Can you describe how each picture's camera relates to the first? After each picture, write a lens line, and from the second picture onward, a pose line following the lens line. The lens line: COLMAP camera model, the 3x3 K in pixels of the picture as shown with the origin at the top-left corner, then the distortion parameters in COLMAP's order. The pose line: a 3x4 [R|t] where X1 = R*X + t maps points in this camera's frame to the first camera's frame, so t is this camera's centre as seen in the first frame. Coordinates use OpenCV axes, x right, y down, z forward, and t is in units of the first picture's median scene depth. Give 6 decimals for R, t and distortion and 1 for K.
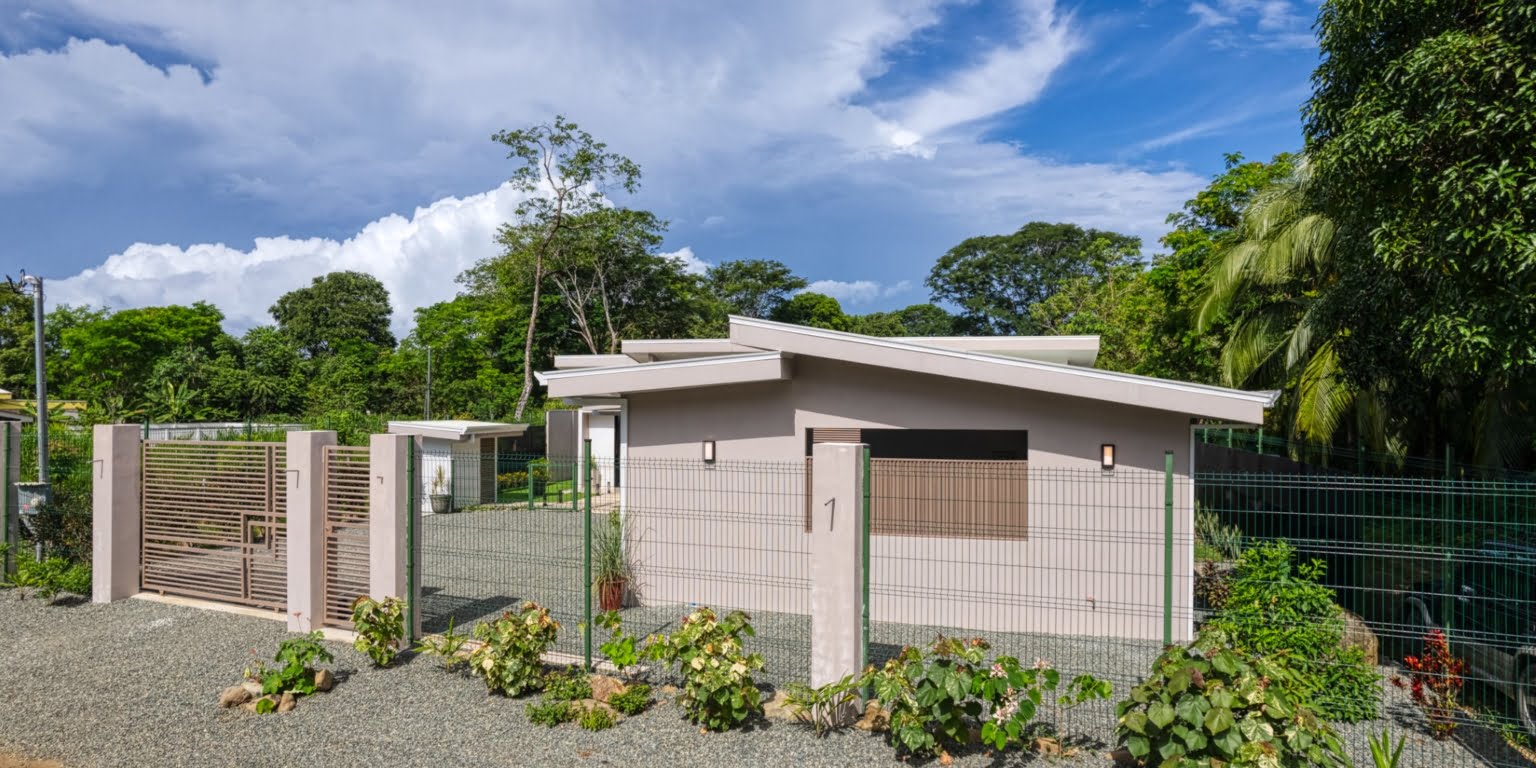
lens RADIAL K [[988.3, 0, 759.8], [0, 988.3, 388.7], [0, 0, 1]] dist [-0.085987, 0.079970]
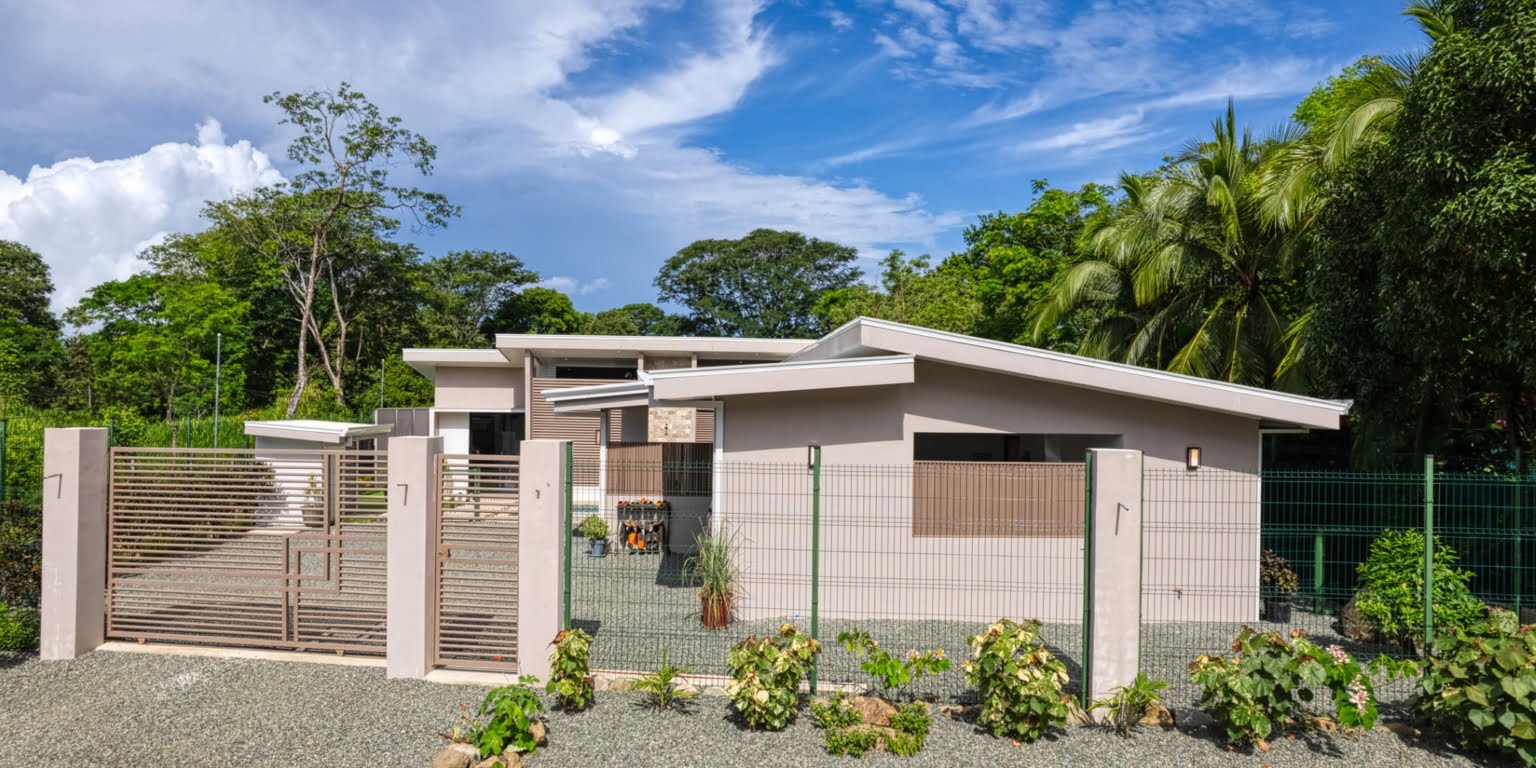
lens RADIAL K [[988.3, 0, 759.8], [0, 988.3, 388.7], [0, 0, 1]] dist [-0.085987, 0.079970]
pose [[0.951233, 0.013152, 0.308192, -0.042219], [-0.013646, 0.999907, -0.000552, -0.000143], [-0.308171, -0.003681, 0.951324, 0.010378]]
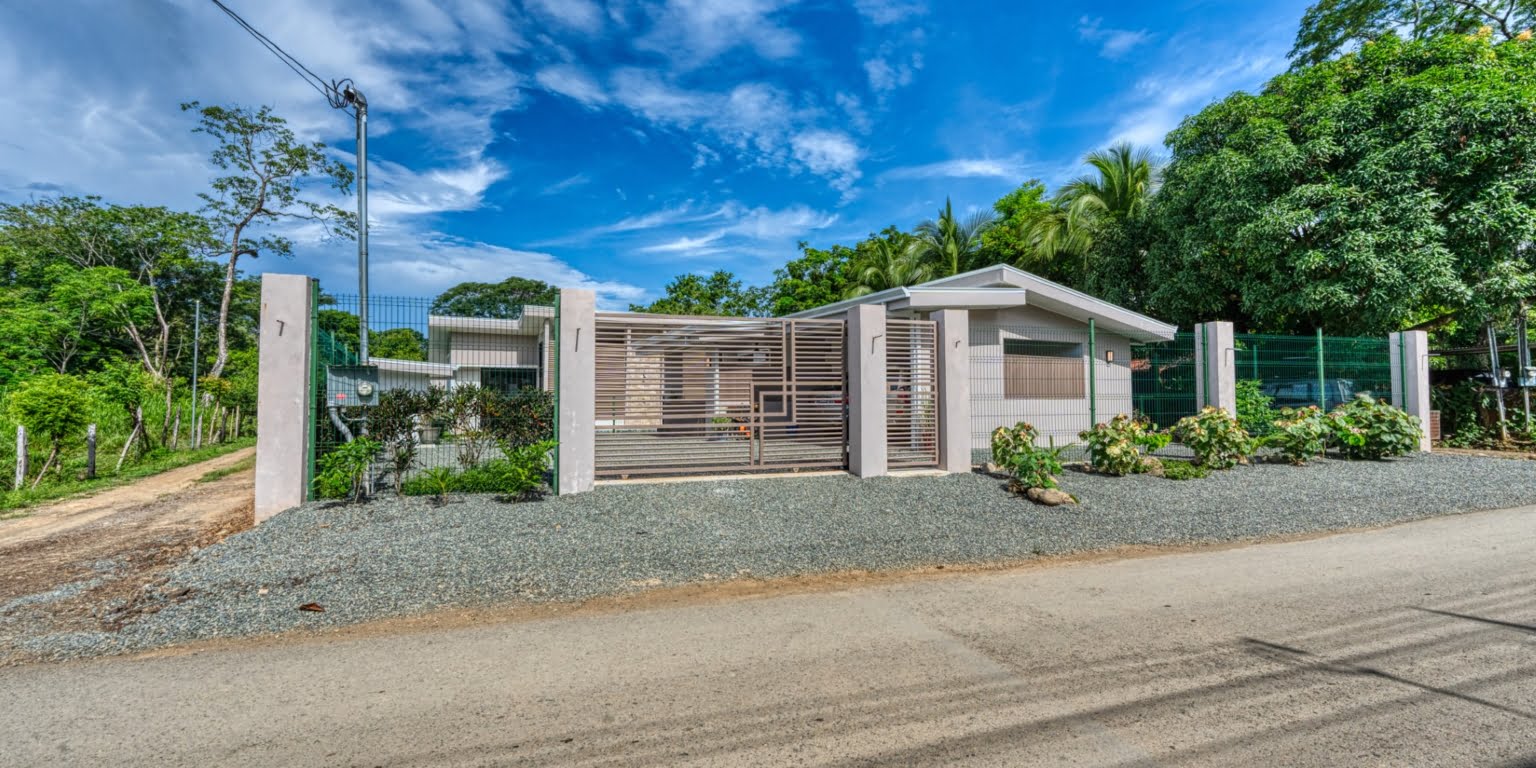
lens RADIAL K [[634.6, 0, 768.1], [0, 634.6, 371.6], [0, 0, 1]] dist [-0.002513, -0.000150]
pose [[0.724006, 0.028811, 0.689192, -0.103558], [0.000574, 0.999102, -0.042370, 0.014808], [-0.689794, 0.031072, 0.723339, 0.050044]]
